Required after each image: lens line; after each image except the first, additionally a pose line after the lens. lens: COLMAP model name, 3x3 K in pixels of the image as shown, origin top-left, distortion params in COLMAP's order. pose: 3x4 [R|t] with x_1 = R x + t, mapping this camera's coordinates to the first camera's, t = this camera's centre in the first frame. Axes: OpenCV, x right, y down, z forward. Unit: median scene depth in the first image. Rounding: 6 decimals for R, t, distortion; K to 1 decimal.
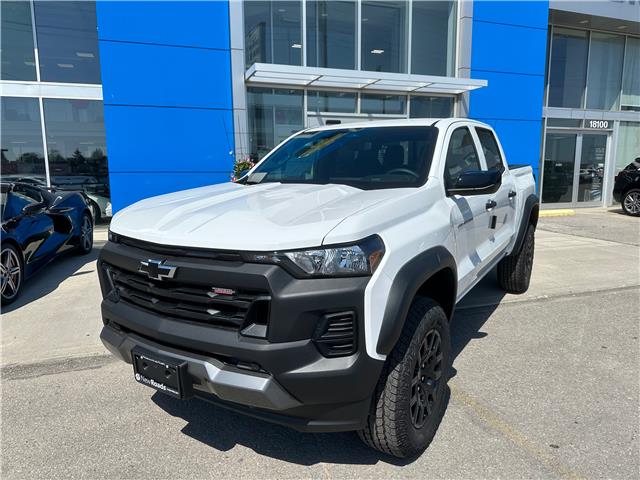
lens RADIAL K [[459.1, 0, 320.4], [0, 459.1, 245.8], [0, 0, 1]] dist [0.030752, -0.042728]
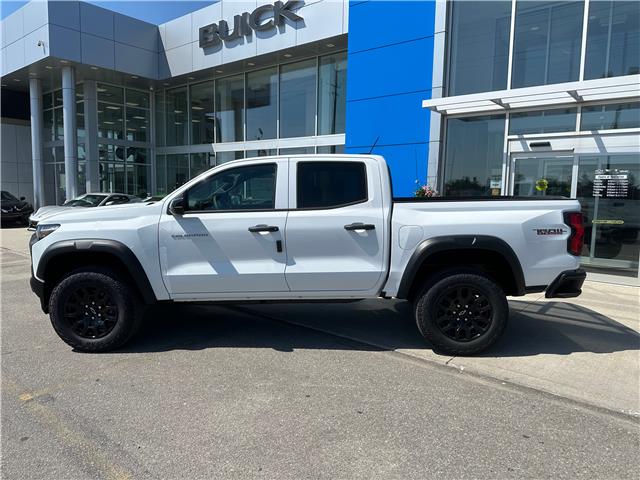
lens RADIAL K [[459.1, 0, 317.4], [0, 459.1, 238.4], [0, 0, 1]] dist [0.030752, -0.042728]
pose [[0.494083, 0.107850, -0.862699, 0.620343], [-0.163793, 0.986055, 0.029464, -0.053280], [0.853846, 0.126746, 0.504858, 0.233196]]
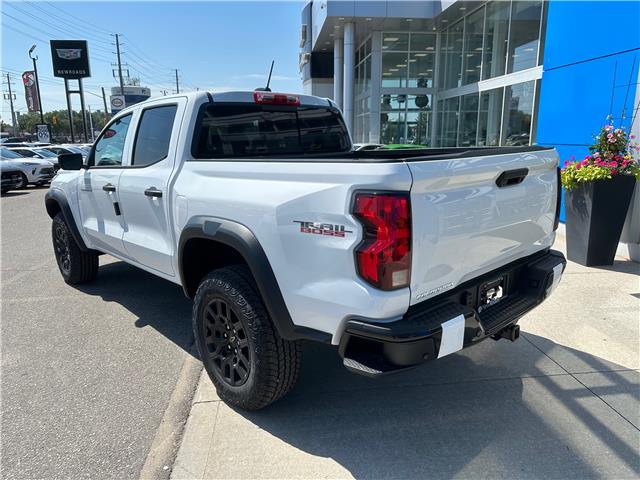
lens RADIAL K [[459.1, 0, 314.4], [0, 459.1, 235.5], [0, 0, 1]] dist [0.030752, -0.042728]
pose [[-0.276574, 0.215965, -0.936411, 0.540896], [-0.146321, 0.953596, 0.263145, -0.143863], [0.949788, 0.209796, -0.232140, 0.740162]]
